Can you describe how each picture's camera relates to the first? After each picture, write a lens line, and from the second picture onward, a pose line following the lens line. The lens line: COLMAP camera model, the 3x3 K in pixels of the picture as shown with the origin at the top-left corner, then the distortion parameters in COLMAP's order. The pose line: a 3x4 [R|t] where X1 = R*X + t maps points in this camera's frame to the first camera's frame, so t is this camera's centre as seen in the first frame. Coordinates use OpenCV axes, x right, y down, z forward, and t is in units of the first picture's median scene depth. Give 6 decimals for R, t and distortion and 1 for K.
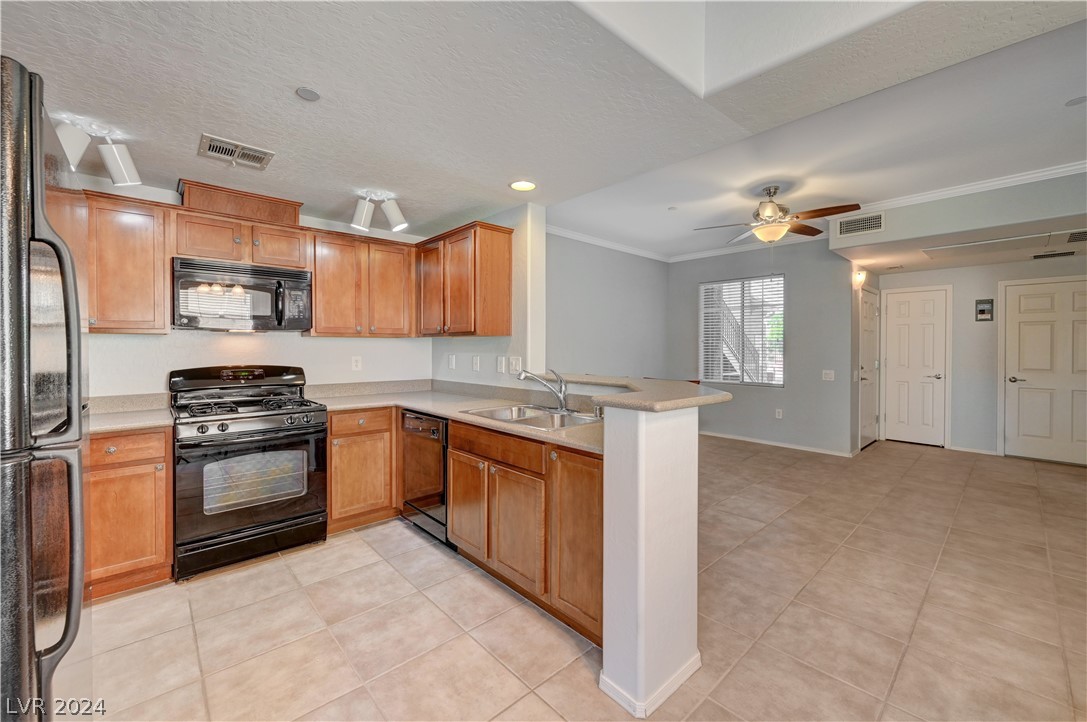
lens RADIAL K [[433.1, 0, 545.7], [0, 433.1, 350.1], [0, 0, 1]] dist [-0.001758, 0.000004]
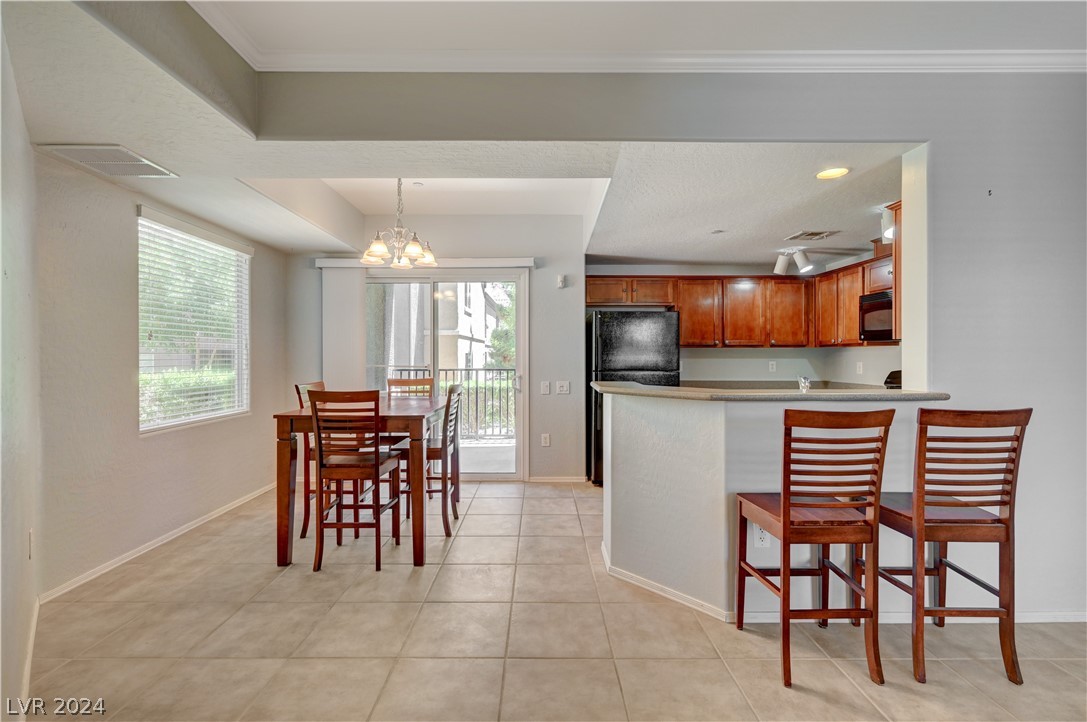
lens RADIAL K [[476.0, 0, 539.1], [0, 476.0, 359.0], [0, 0, 1]] dist [0.000196, 0.000184]
pose [[-0.676215, 0.002851, -0.736699, 0.952758], [-0.005485, 0.999945, 0.008905, 0.000547], [0.736684, 0.010062, -0.676162, 1.074223]]
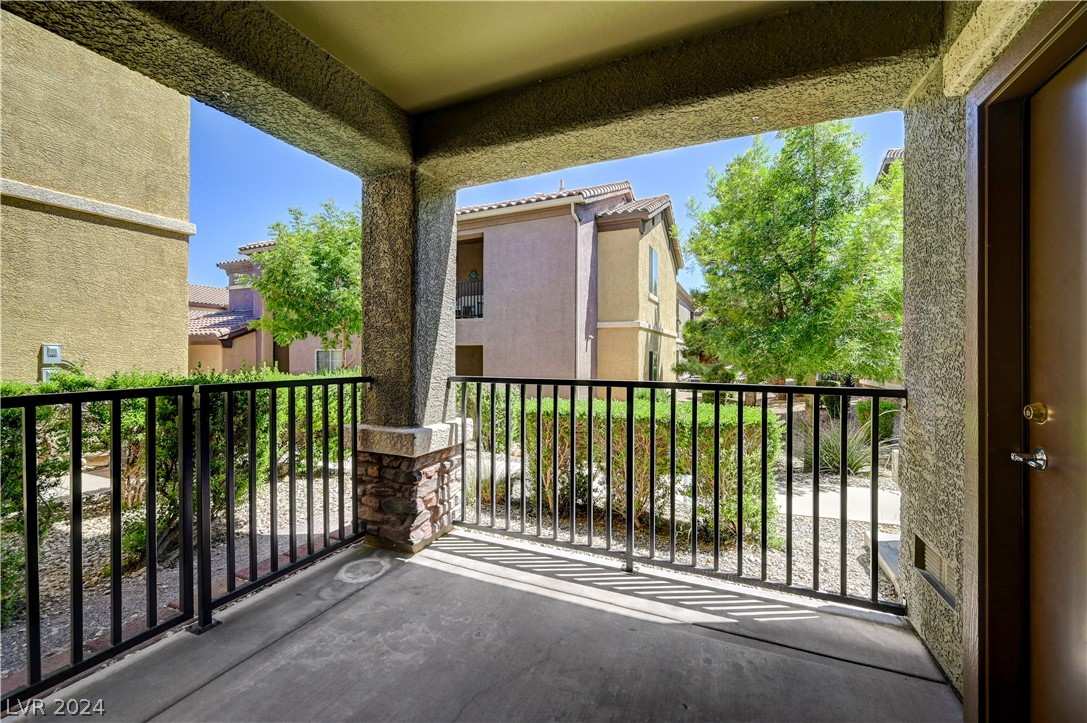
lens RADIAL K [[429.1, 0, 543.5], [0, 429.1, 357.2], [0, 0, 1]] dist [-0.000078, 0.000129]
pose [[-0.918021, -0.004091, -0.396510, -0.096212], [-0.008758, 0.999912, 0.009961, 0.017452], [0.396434, 0.012617, -0.917977, -0.063883]]
